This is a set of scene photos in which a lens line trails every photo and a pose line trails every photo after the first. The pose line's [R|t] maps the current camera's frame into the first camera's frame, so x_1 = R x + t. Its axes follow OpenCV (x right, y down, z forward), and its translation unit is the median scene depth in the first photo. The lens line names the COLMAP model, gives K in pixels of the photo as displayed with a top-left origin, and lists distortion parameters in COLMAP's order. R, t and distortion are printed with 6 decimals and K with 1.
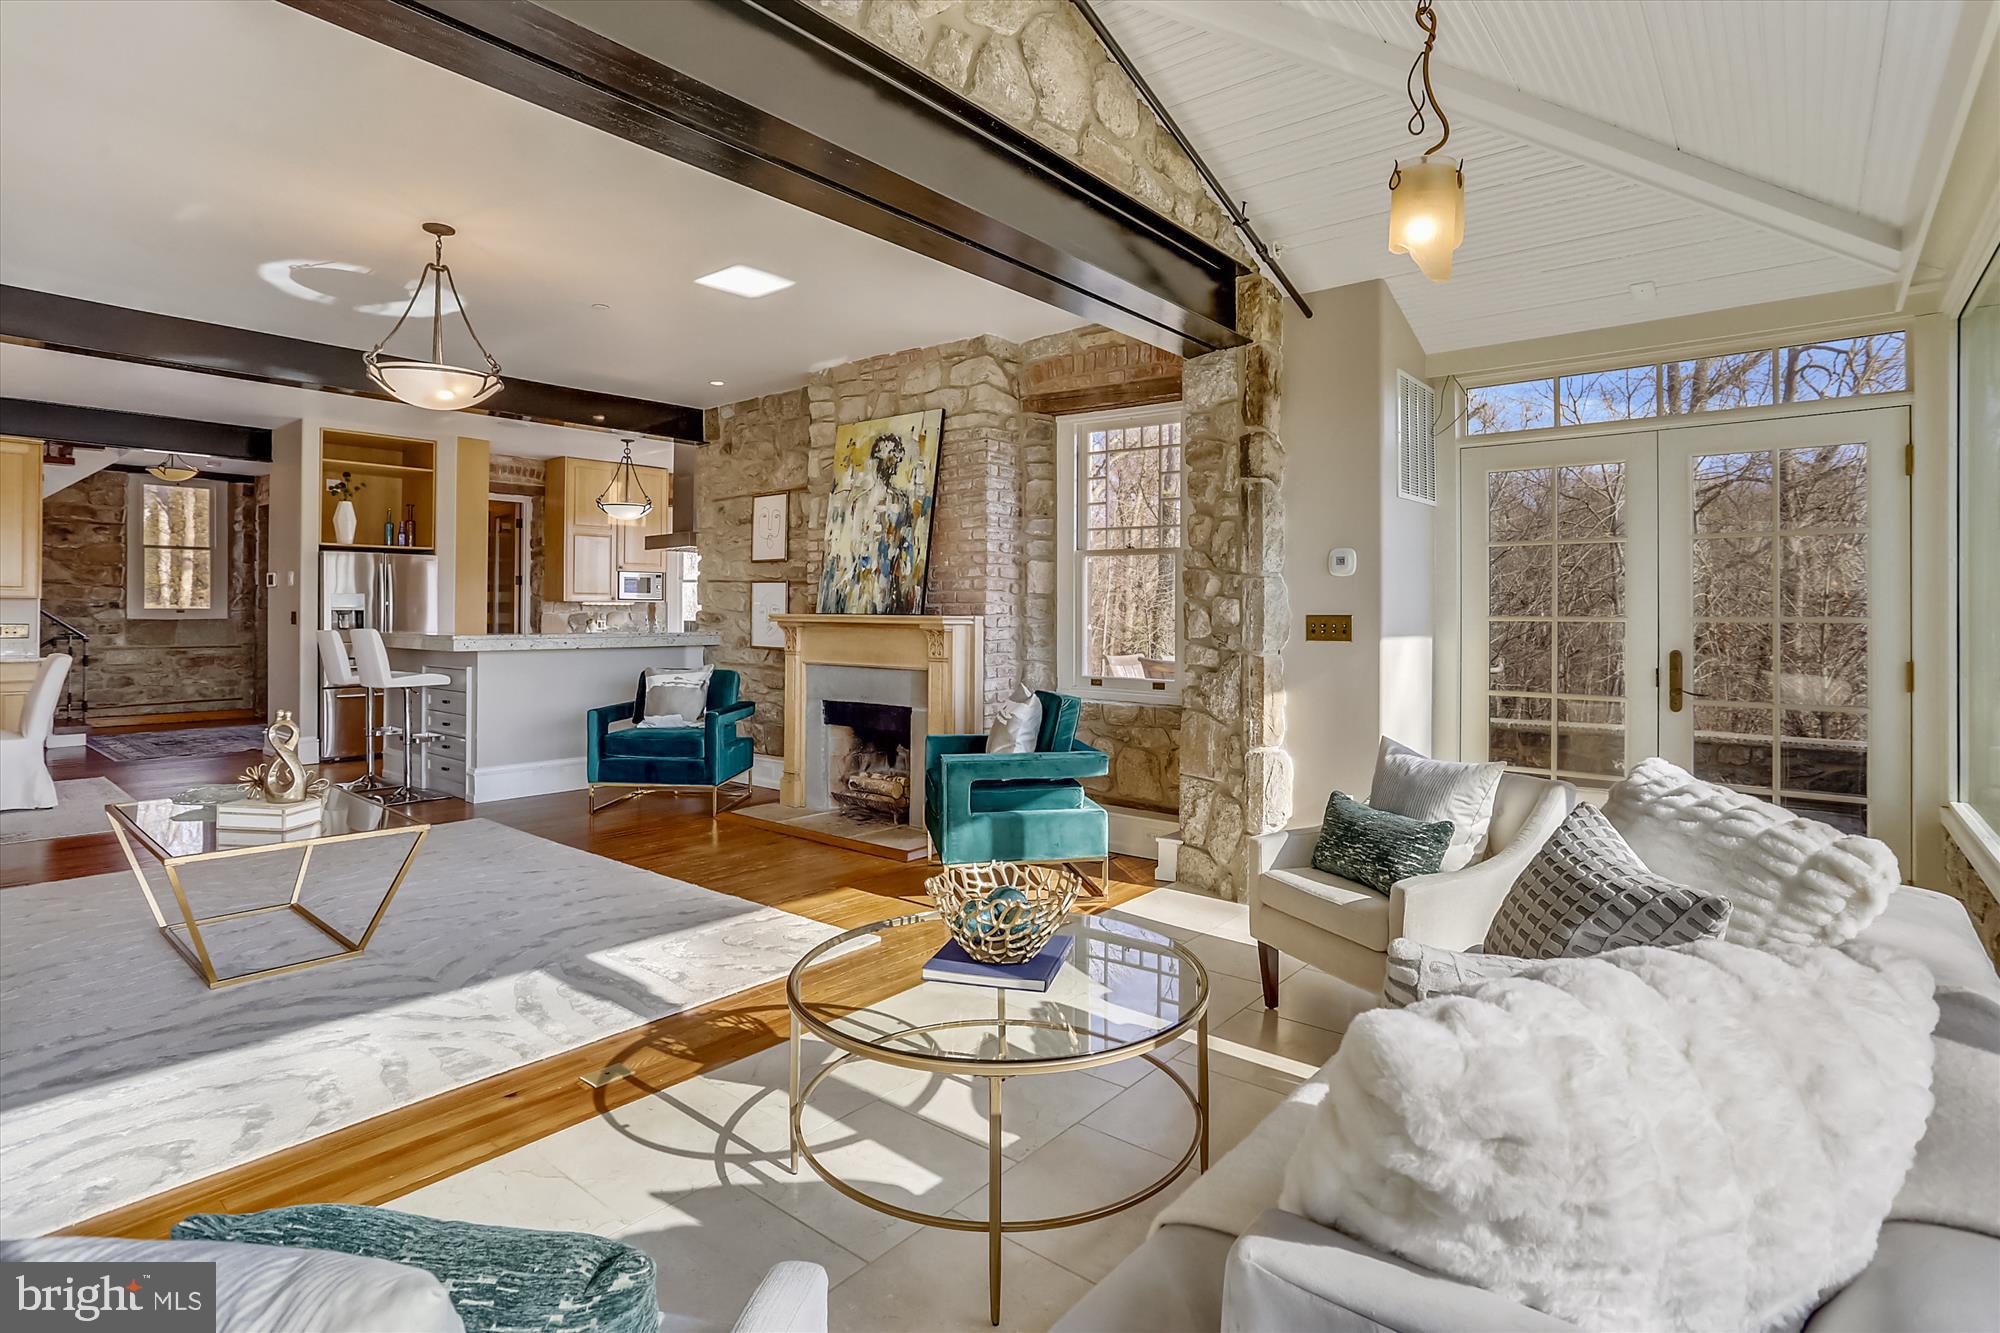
lens RADIAL K [[1000.5, 0, 1020.5], [0, 1000.5, 609.1], [0, 0, 1]] dist [-0.097386, 0.042176]
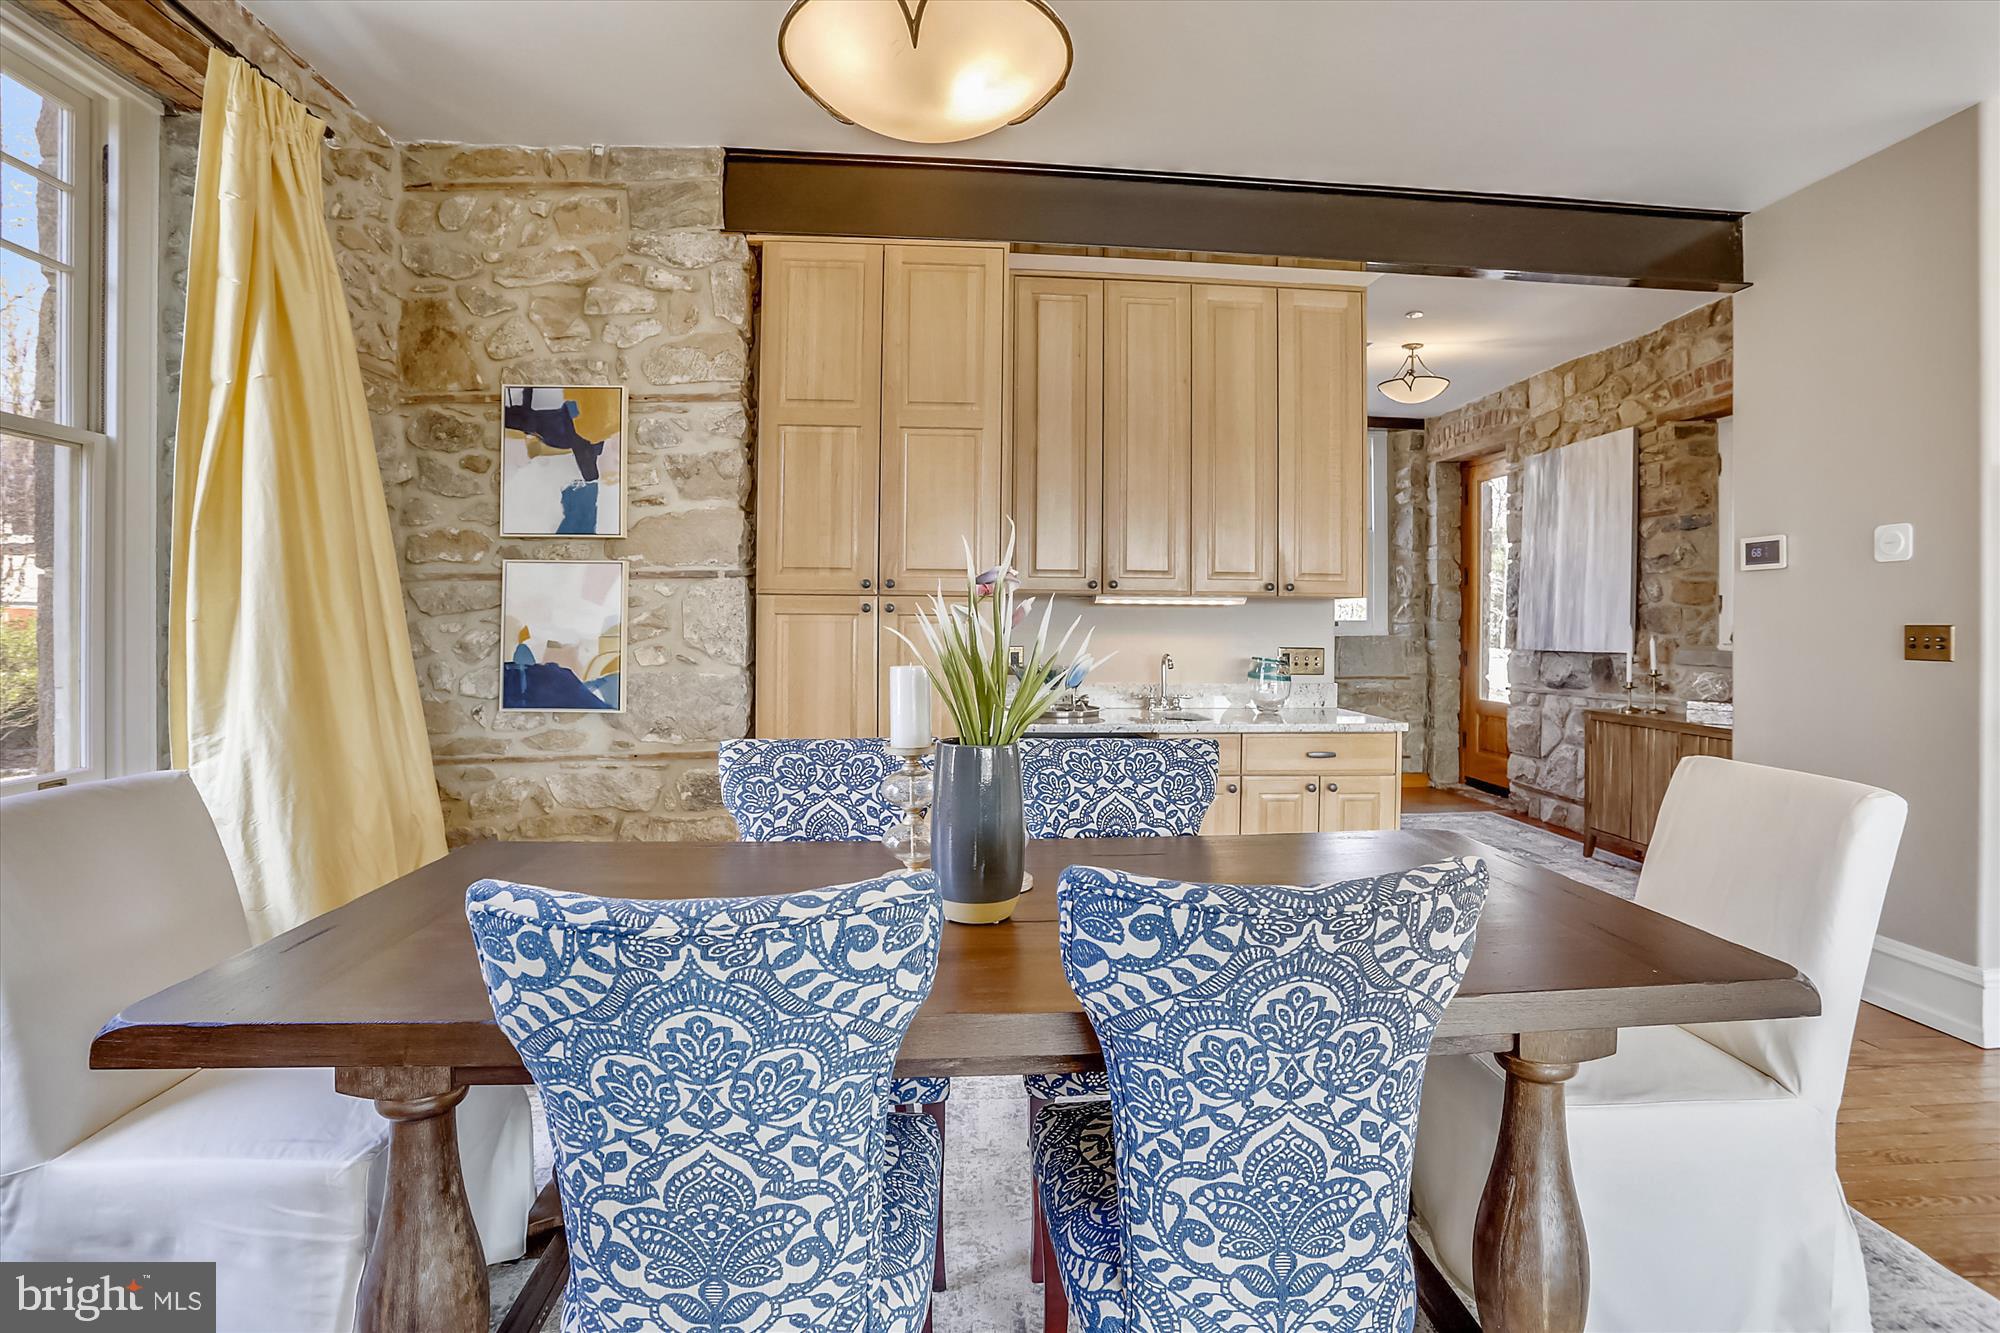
lens RADIAL K [[973.4, 0, 1008.1], [0, 973.4, 624.5], [0, 0, 1]] dist [-0.076254, 0.036343]
pose [[0.692139, 0.004701, -0.721749, -0.999162], [-0.007696, 0.999970, -0.000867, 0.007591], [0.721724, 0.006155, 0.692154, 0.650684]]
